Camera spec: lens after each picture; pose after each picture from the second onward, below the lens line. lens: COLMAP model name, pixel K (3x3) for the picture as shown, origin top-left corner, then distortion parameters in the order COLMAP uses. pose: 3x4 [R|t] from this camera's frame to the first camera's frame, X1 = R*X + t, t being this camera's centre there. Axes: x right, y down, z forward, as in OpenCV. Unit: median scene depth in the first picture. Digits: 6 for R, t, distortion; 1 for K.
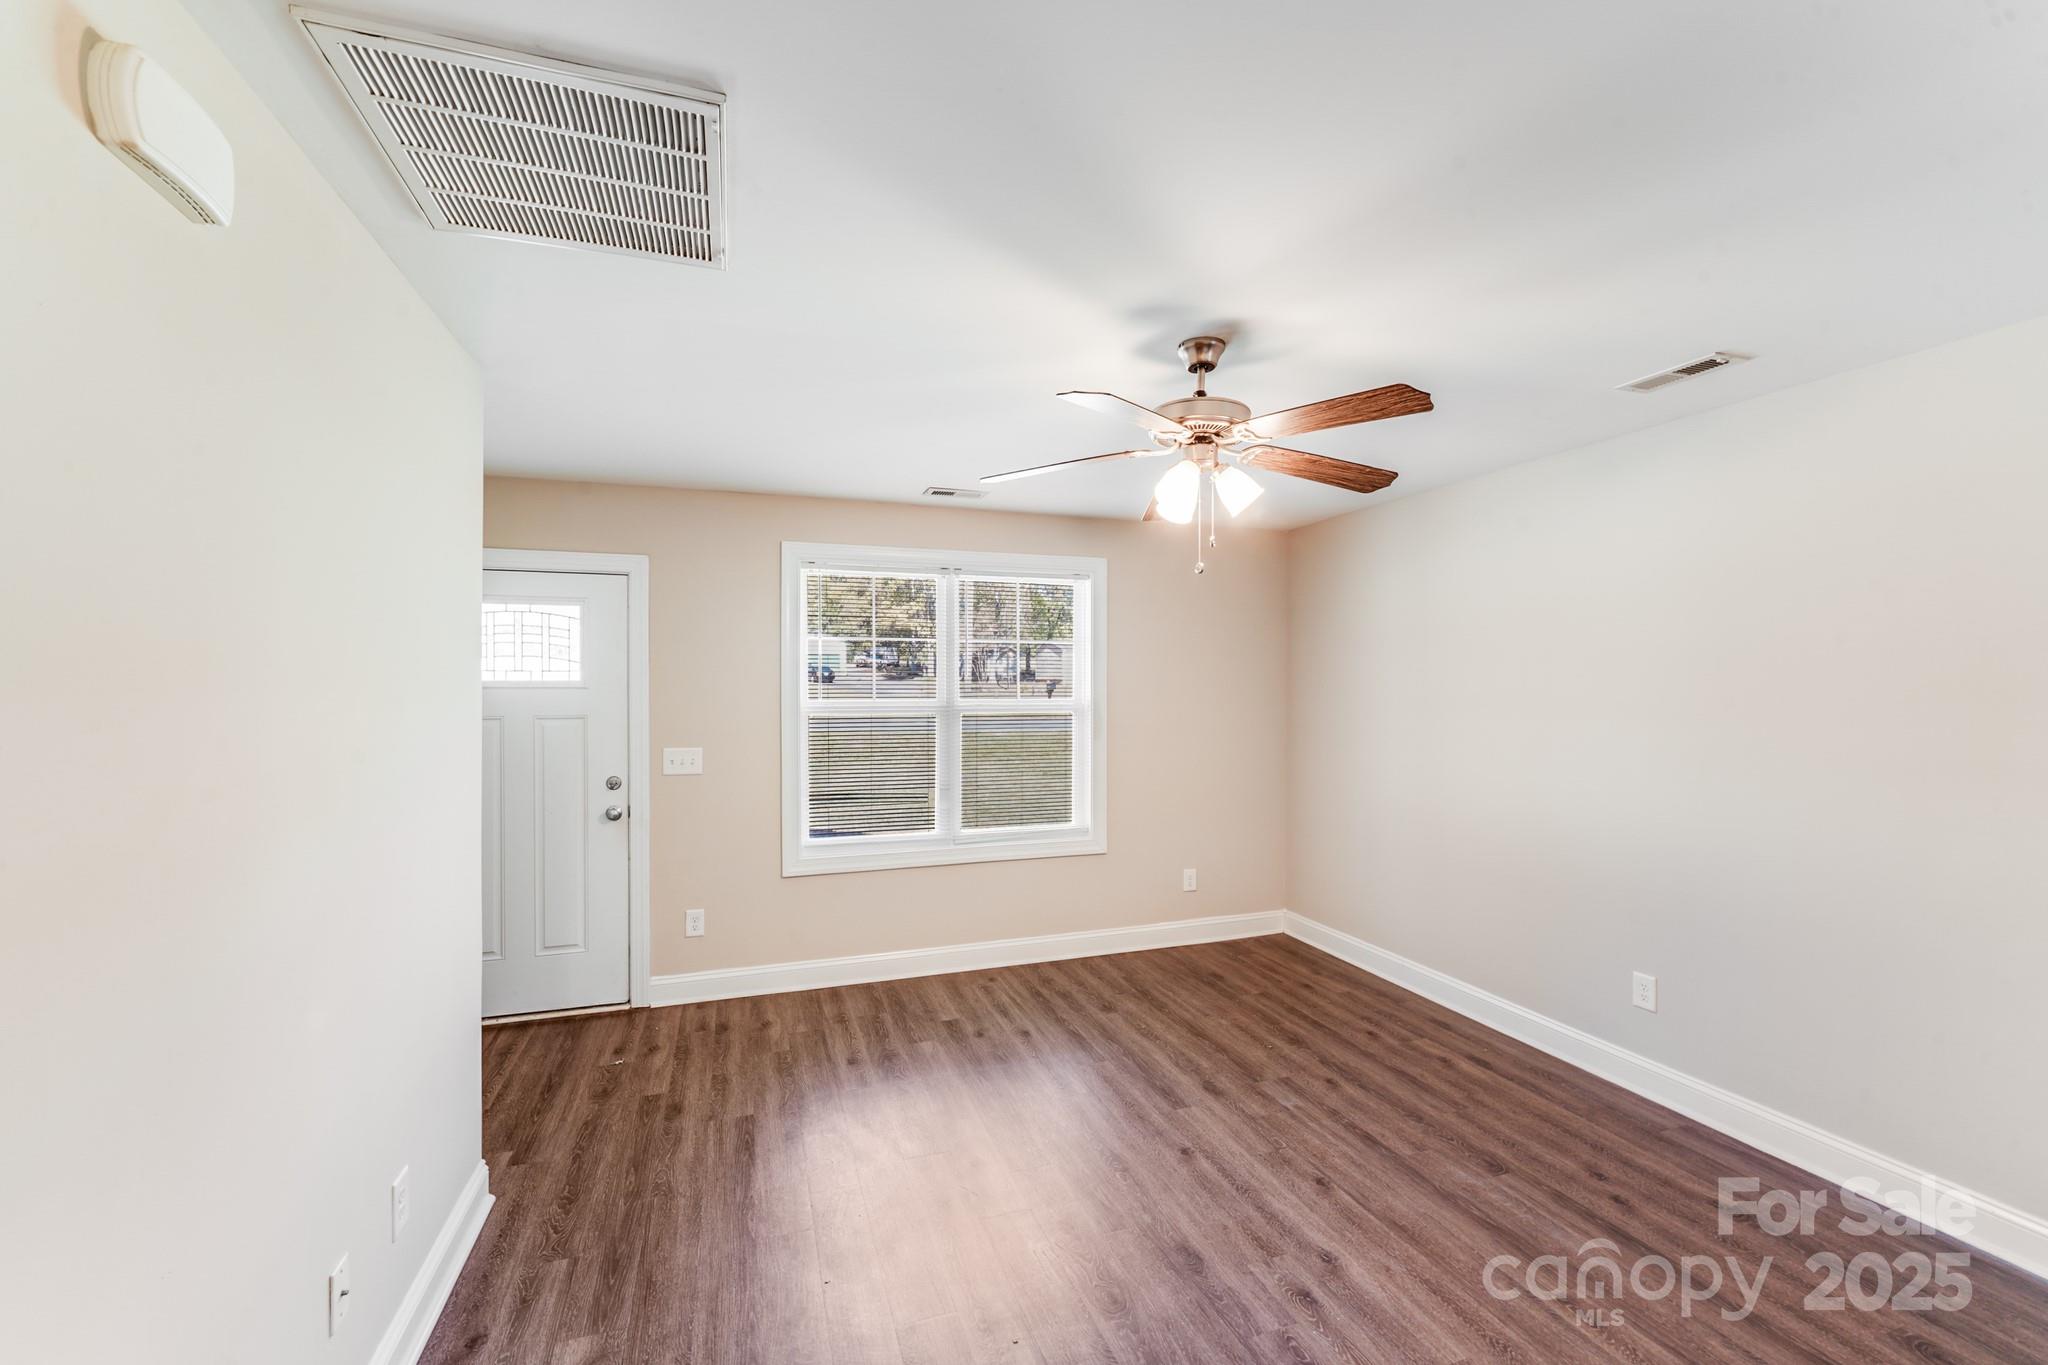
lens RADIAL K [[832.0, 0, 1015.5], [0, 832.0, 694.1], [0, 0, 1]] dist [-0.000372, -0.004864]
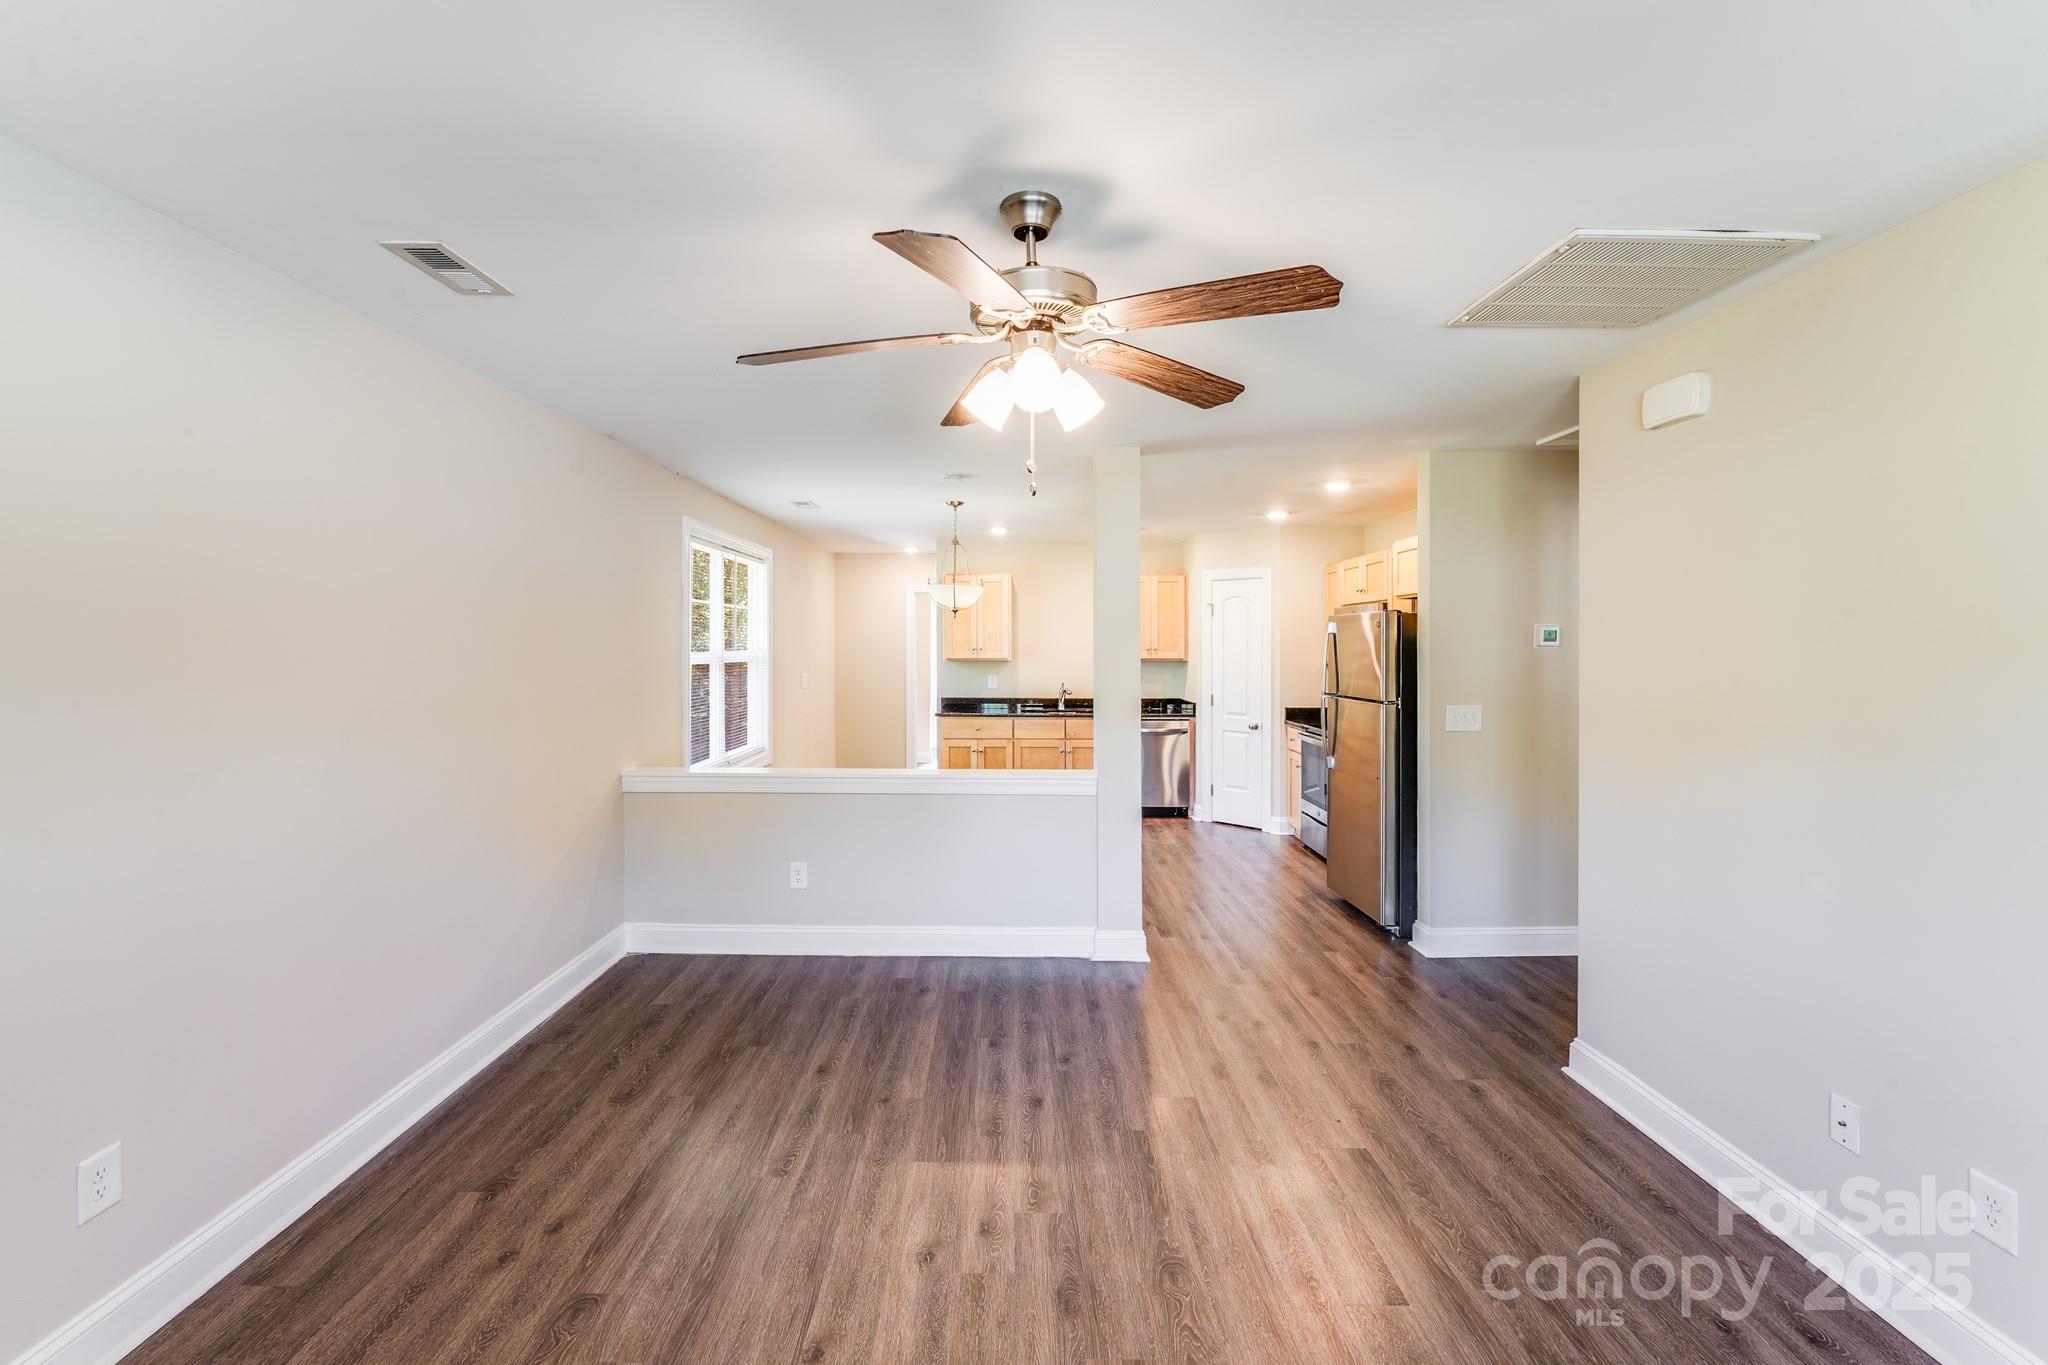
lens RADIAL K [[840.2, 0, 1016.0], [0, 840.2, 648.0], [0, 0, 1]] dist [-0.000562, -0.005248]
pose [[-0.948915, -0.001036, 0.315531, -0.008334], [0.003809, 0.999884, 0.014736, -0.009422], [-0.315510, 0.015185, -0.948801, 1.069582]]
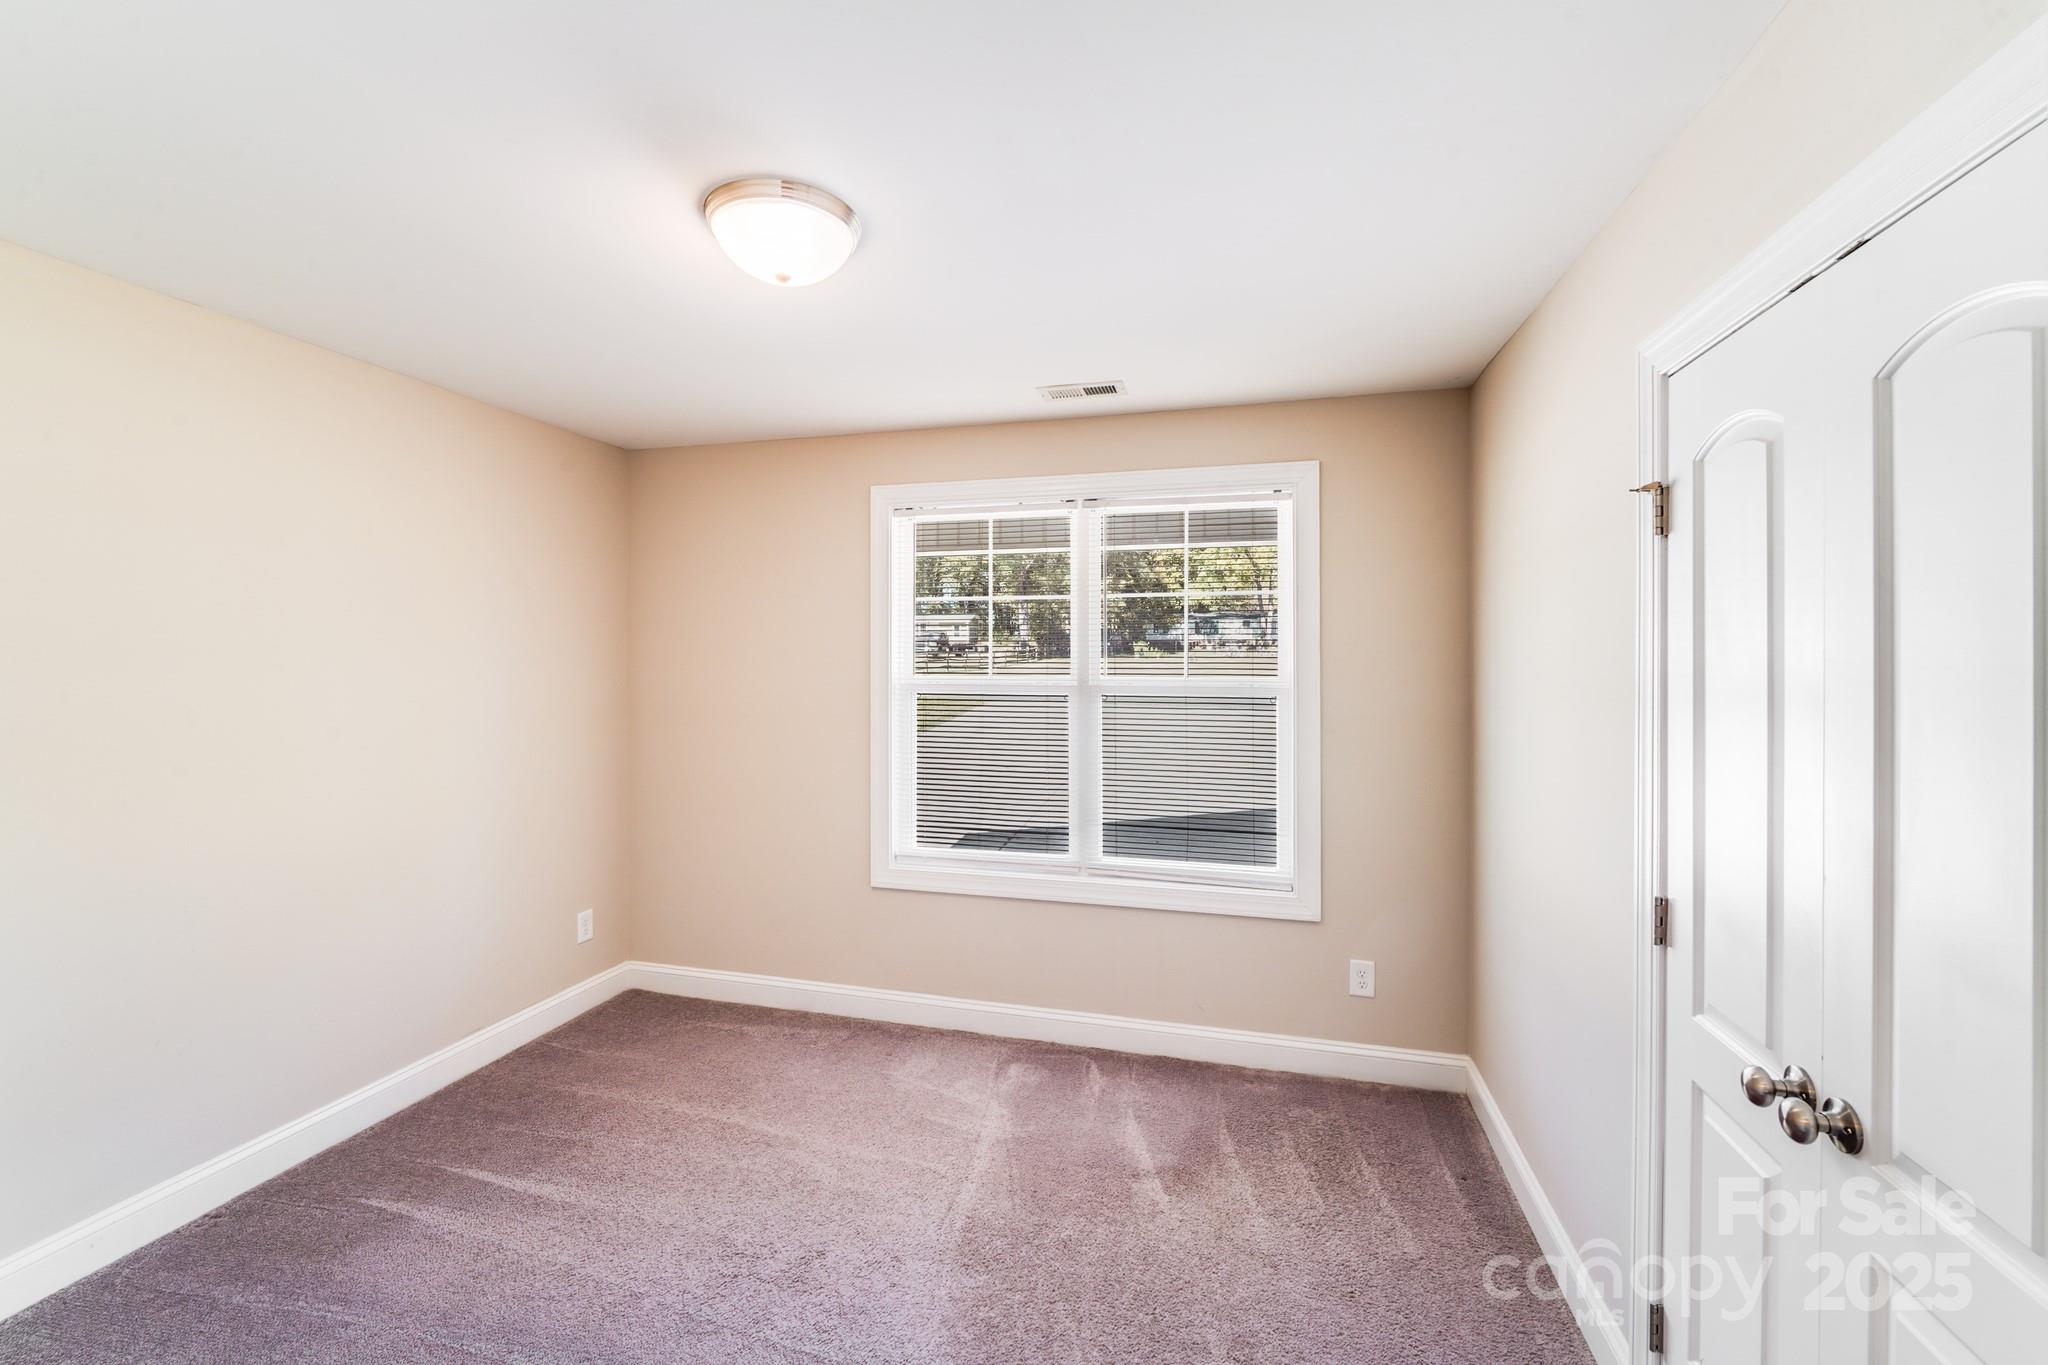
lens RADIAL K [[841.8, 0, 1007.1], [0, 841.8, 664.1], [0, 0, 1]] dist [-0.003223, -0.001074]
pose [[0.824011, 0.002488, -0.566568, 0.337380], [-0.007985, 0.999942, -0.007222, 0.000446], [0.566517, 0.010475, 0.823983, 0.408468]]
